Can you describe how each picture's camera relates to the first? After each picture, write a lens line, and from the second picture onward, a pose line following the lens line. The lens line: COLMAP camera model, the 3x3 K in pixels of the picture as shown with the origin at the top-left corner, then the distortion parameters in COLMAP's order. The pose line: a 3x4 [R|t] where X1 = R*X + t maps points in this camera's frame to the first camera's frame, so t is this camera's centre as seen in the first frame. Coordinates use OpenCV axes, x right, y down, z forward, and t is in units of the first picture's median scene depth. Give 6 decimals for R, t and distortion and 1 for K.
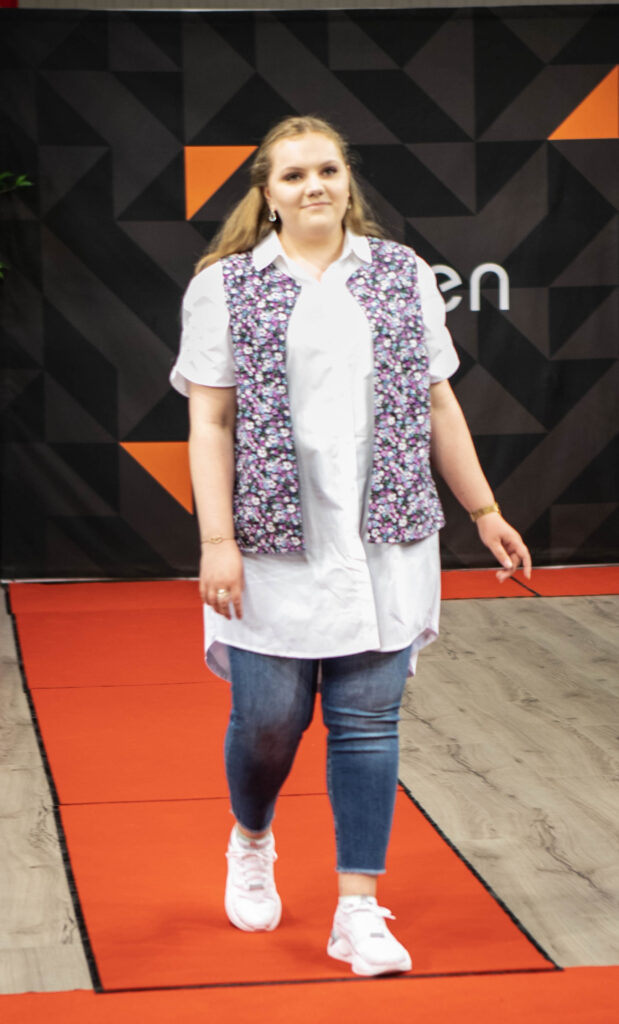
lens RADIAL K [[3284.0, 0, 342.0], [0, 3284.0, 511.5], [0, 0, 1]] dist [0.178126, 1.455662]
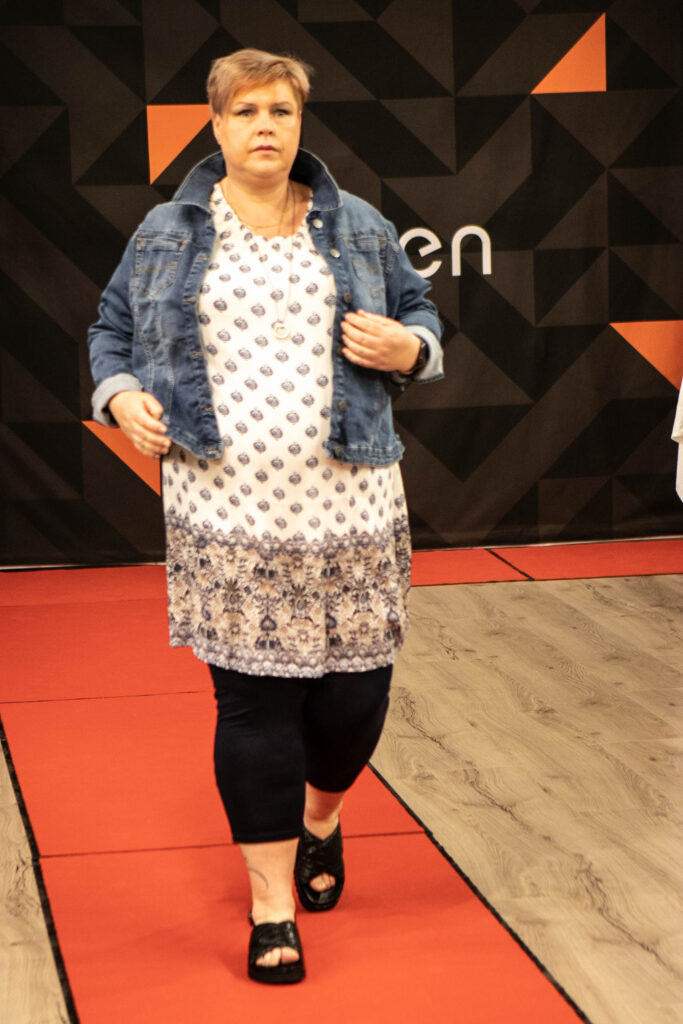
lens RADIAL K [[3129.4, 0, 355.5], [0, 3129.4, 513.6], [0, 0, 1]] dist [0.150336, 0.447785]
pose [[0.999502, -0.015613, 0.027439, -0.018342], [0.014969, 0.999612, 0.023506, -0.018333], [-0.027796, -0.023083, 0.999347, 0.125628]]
